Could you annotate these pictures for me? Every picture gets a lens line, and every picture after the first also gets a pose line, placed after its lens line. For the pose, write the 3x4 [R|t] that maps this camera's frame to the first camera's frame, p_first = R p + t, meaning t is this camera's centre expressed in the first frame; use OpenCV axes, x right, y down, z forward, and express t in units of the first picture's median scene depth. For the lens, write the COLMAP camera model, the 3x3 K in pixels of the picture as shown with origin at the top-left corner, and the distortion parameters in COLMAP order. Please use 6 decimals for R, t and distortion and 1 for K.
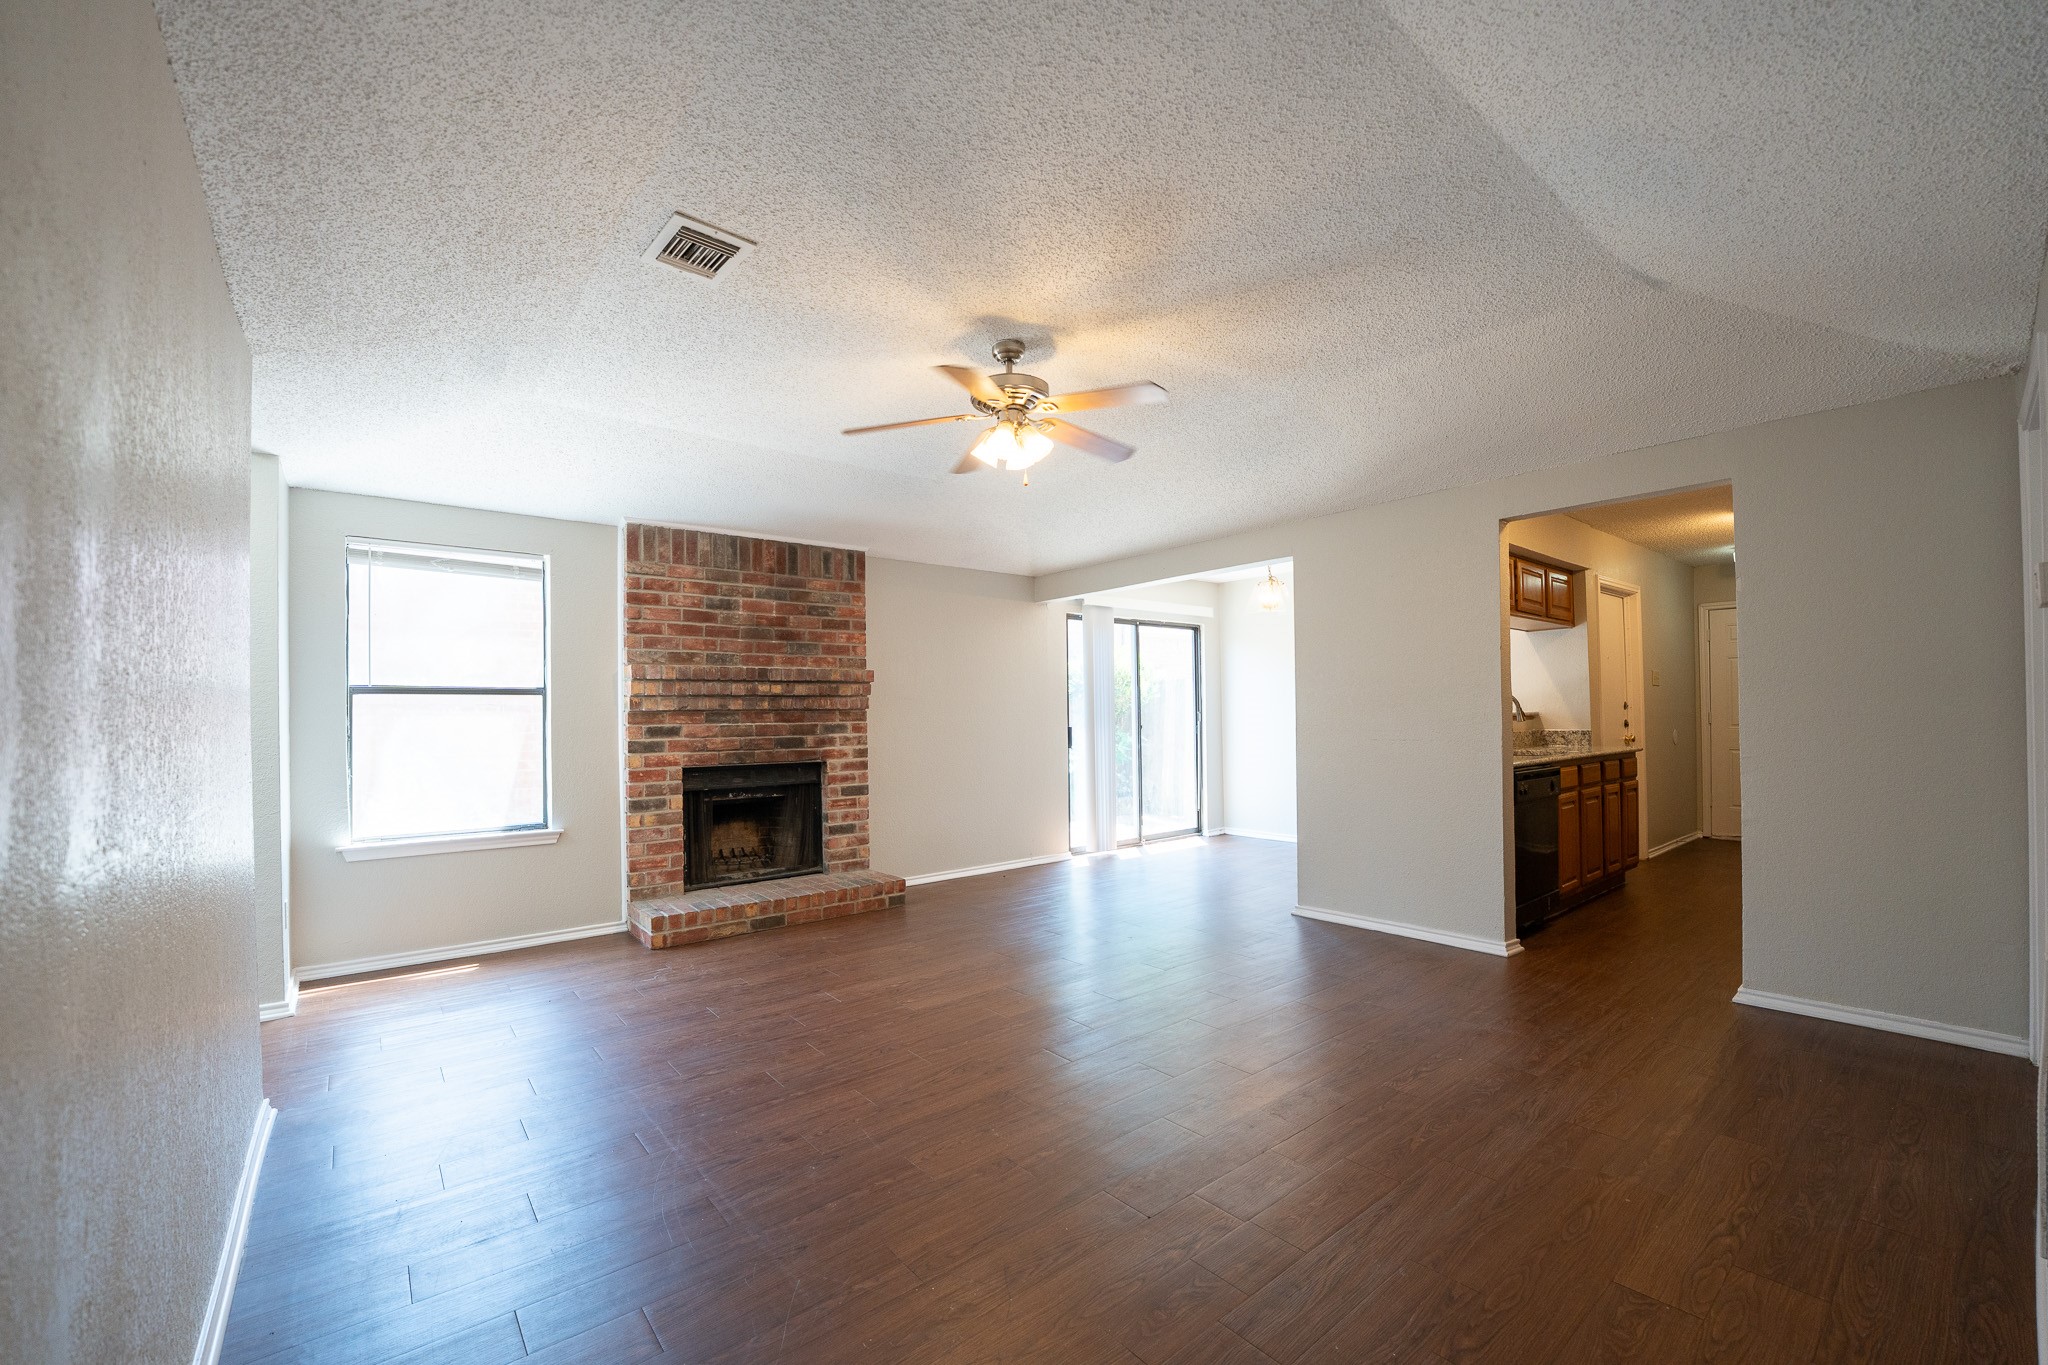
lens RADIAL K [[818.9, 0, 1017.7], [0, 818.9, 700.2], [0, 0, 1]] dist [-0.029589, 0.004055]
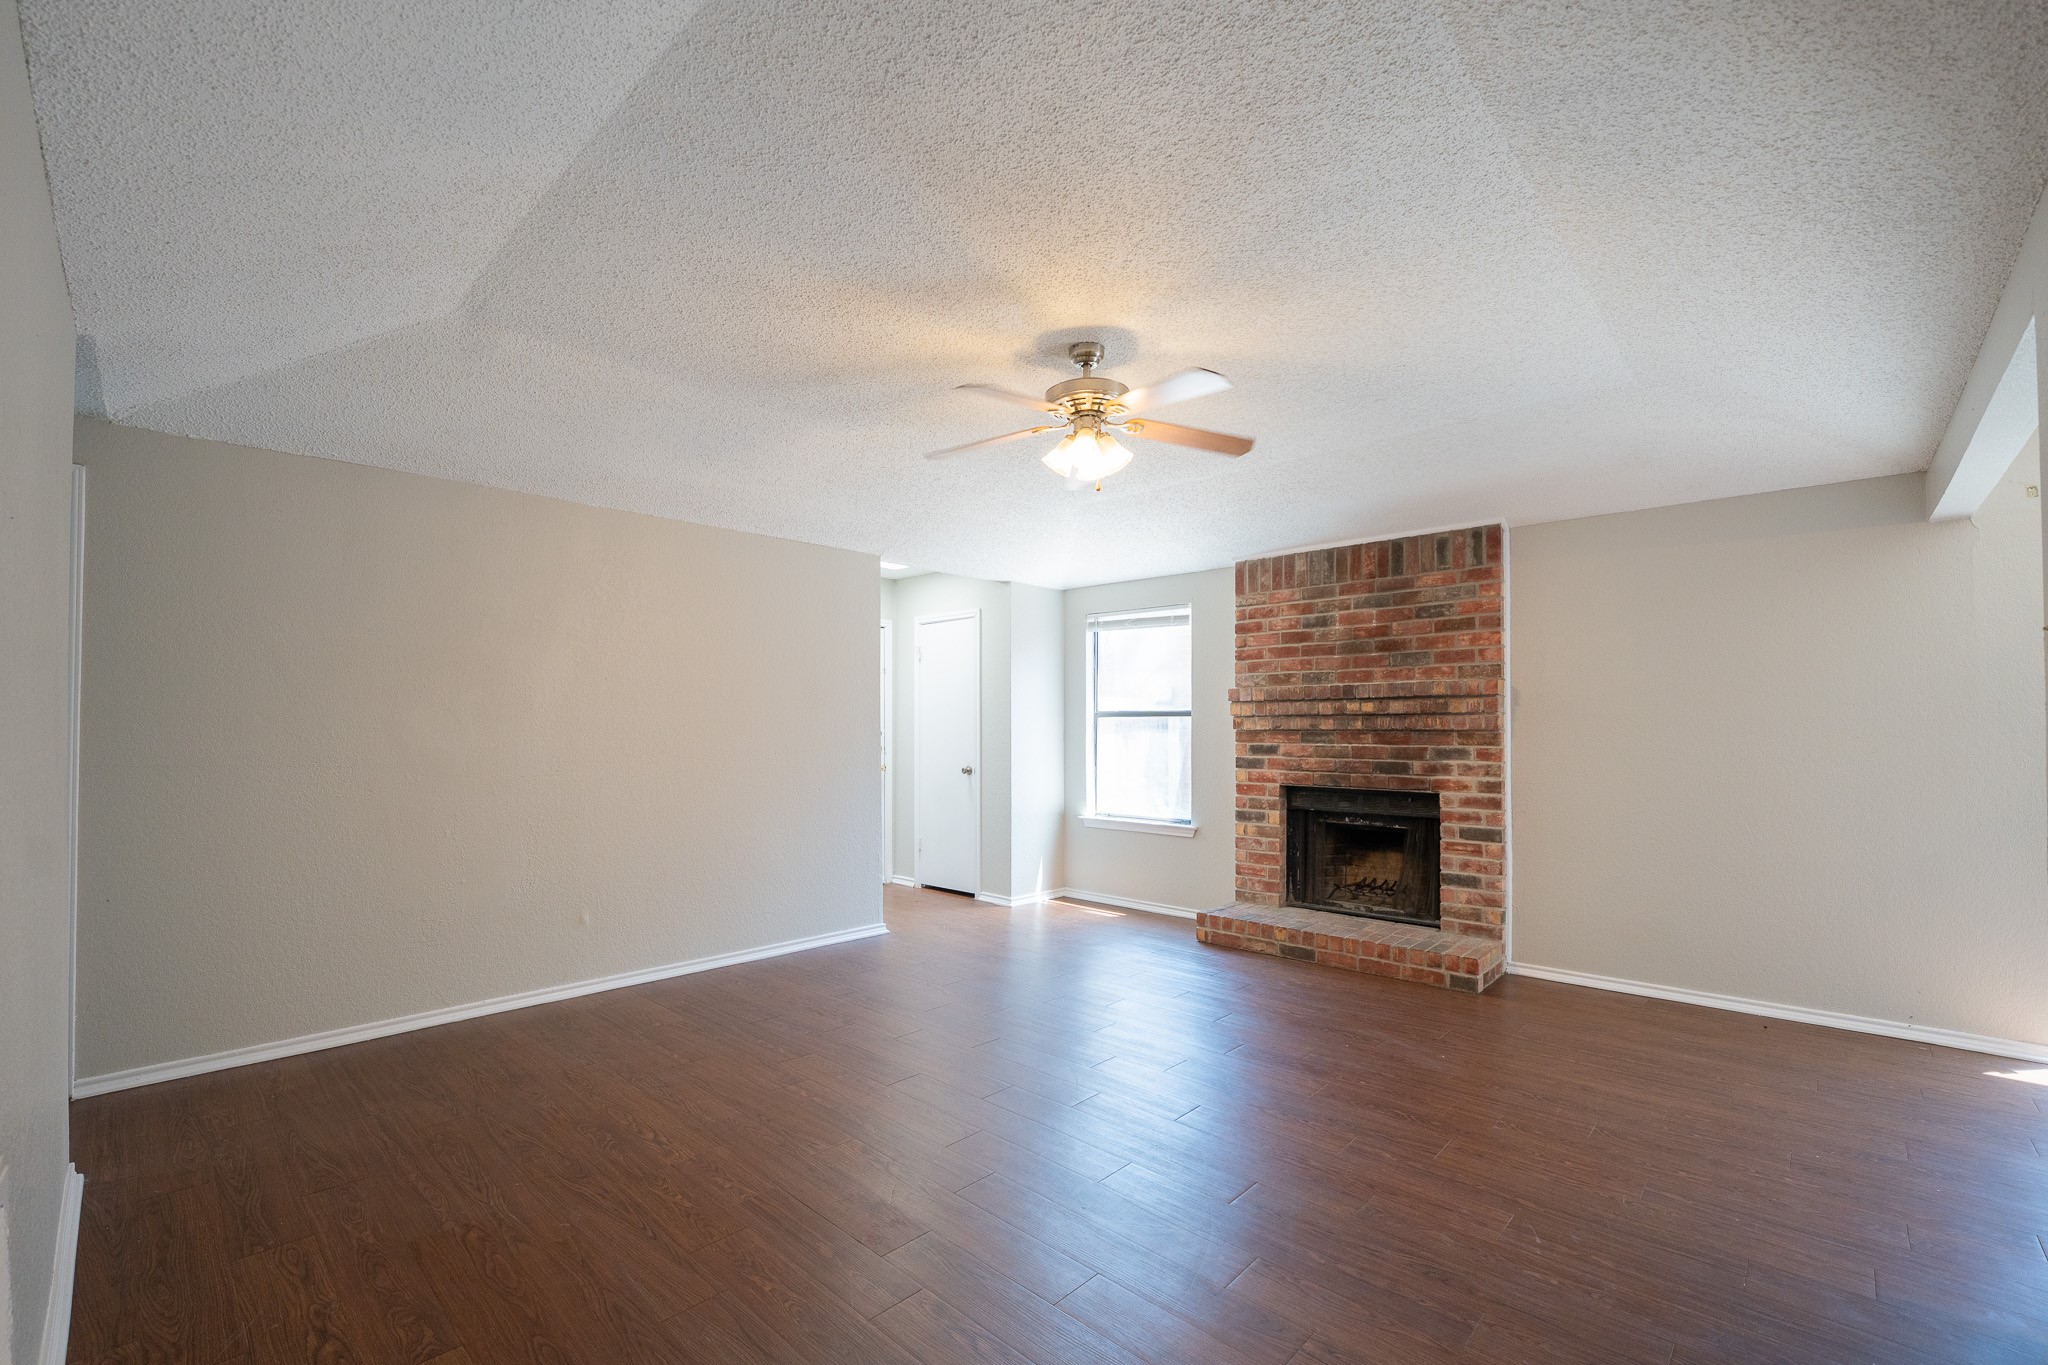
lens RADIAL K [[818.9, 0, 1005.1], [0, 818.9, 710.4], [0, 0, 1]] dist [-0.029589, 0.004055]
pose [[0.149158, -0.013921, -0.988715, 0.523633], [0.008571, 0.999882, -0.012786, -0.001955], [0.988776, -0.006567, 0.149260, 0.460664]]
